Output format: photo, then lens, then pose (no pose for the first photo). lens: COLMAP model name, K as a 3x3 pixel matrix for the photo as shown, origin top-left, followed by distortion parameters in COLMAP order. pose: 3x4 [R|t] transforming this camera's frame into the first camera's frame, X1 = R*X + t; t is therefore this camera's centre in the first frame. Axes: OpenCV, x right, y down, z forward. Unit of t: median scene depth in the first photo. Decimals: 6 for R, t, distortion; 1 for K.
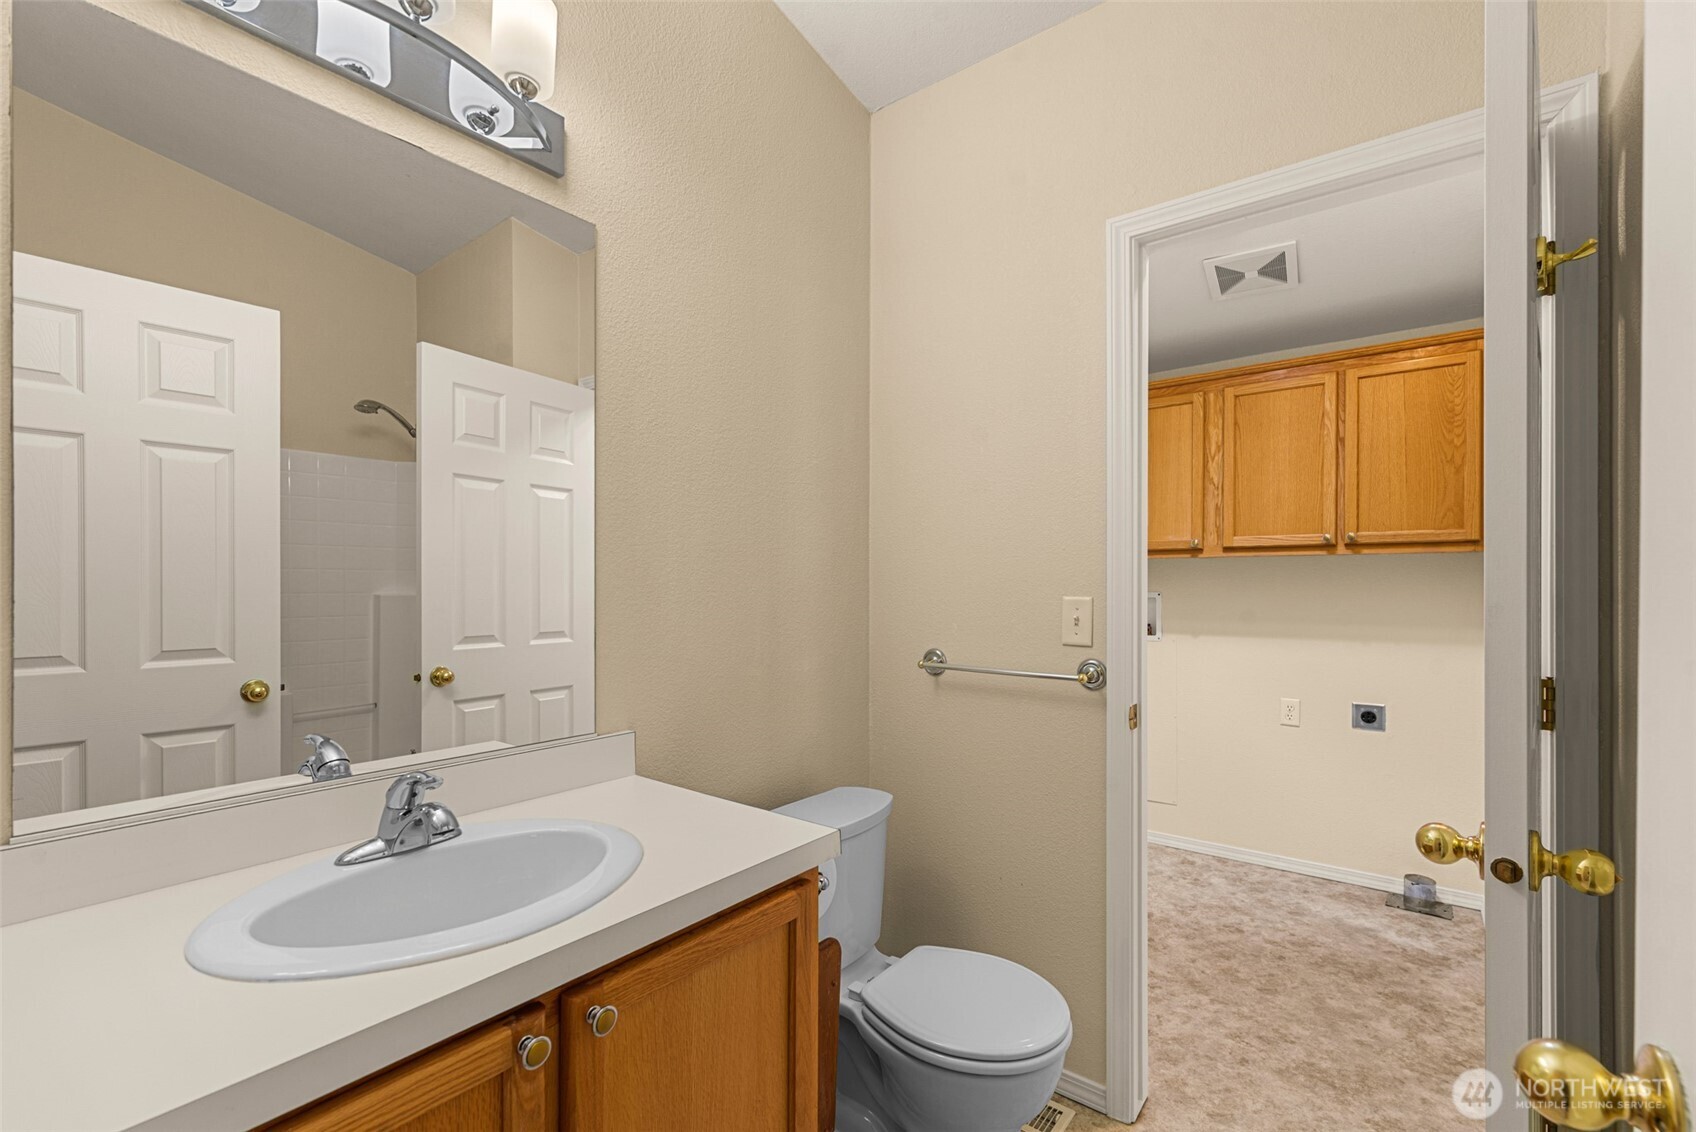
lens RADIAL K [[740.2, 0, 851.1], [0, 740.2, 587.3], [0, 0, 1]] dist [0.002694, 0.000349]
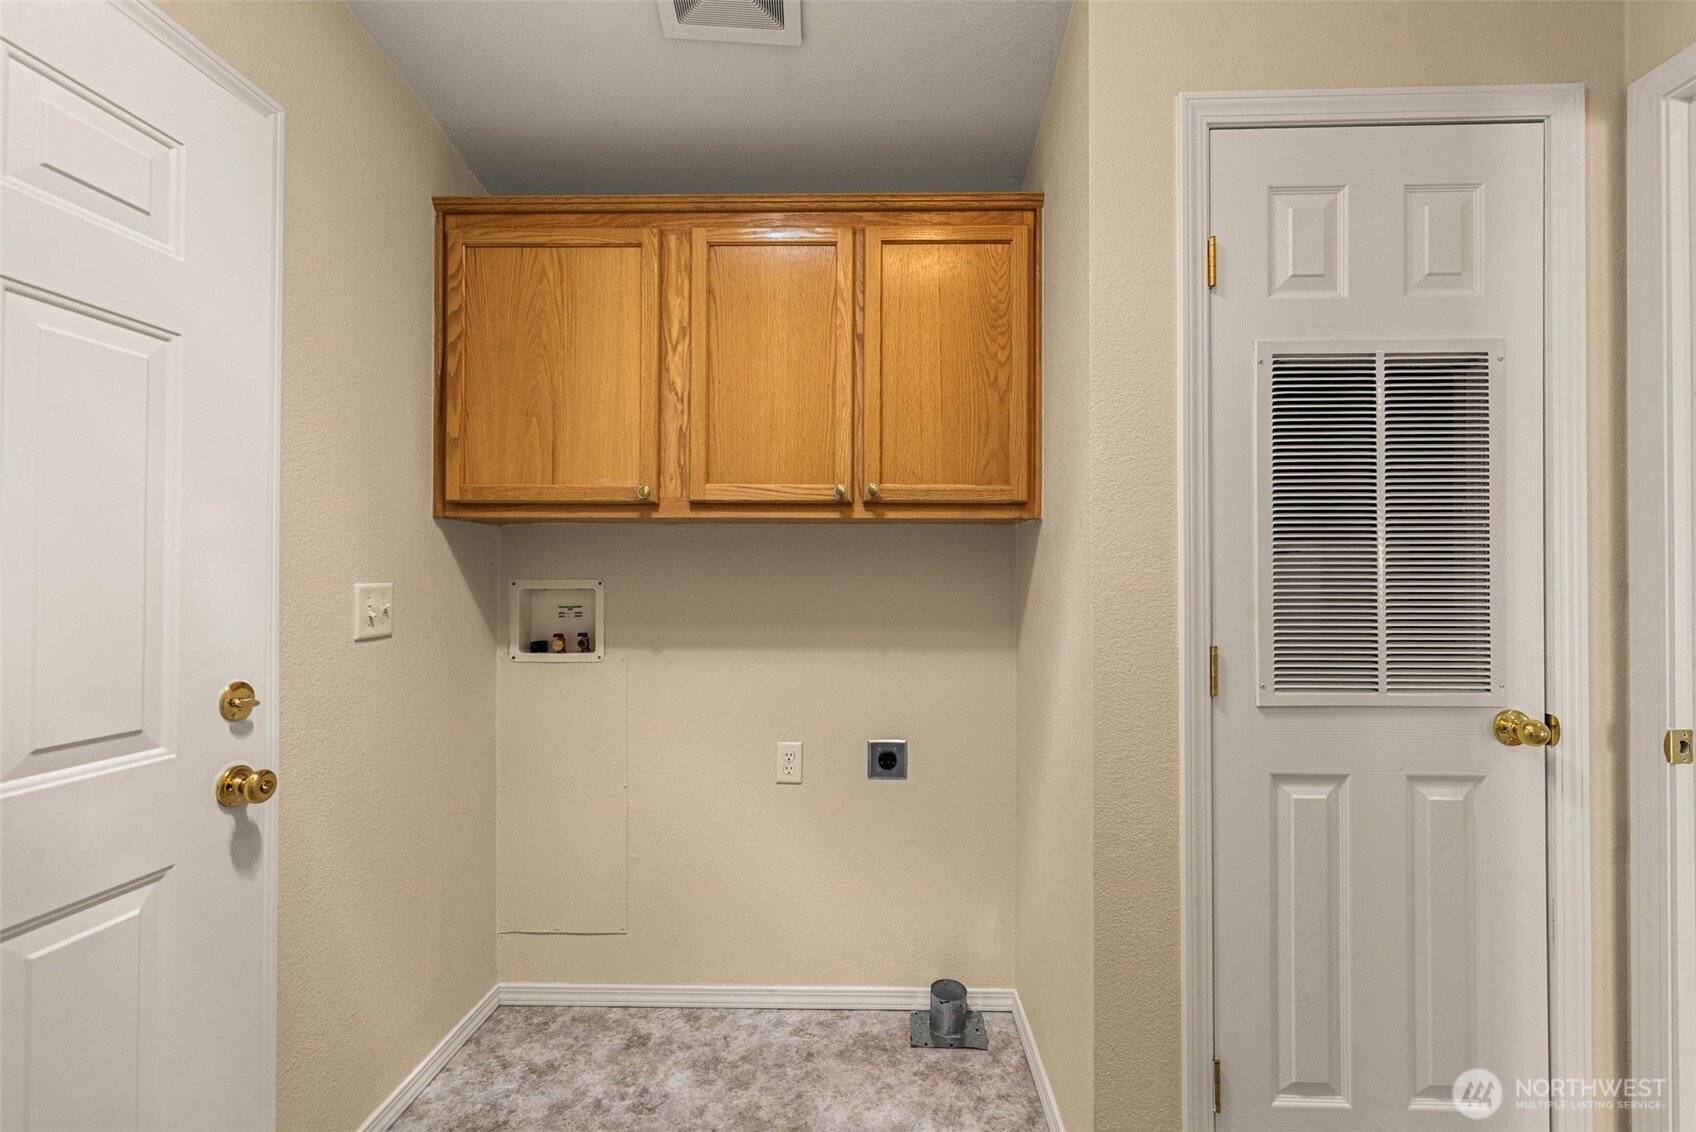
lens RADIAL K [[740.2, 0, 853.5], [0, 740.2, 569.7], [0, 0, 1]] dist [0.002694, 0.000349]
pose [[0.815685, 0.006048, 0.578464, 0.277394], [-0.001034, 0.999959, -0.008996, 0.004644], [-0.578495, 0.006740, 0.815658, 0.462610]]
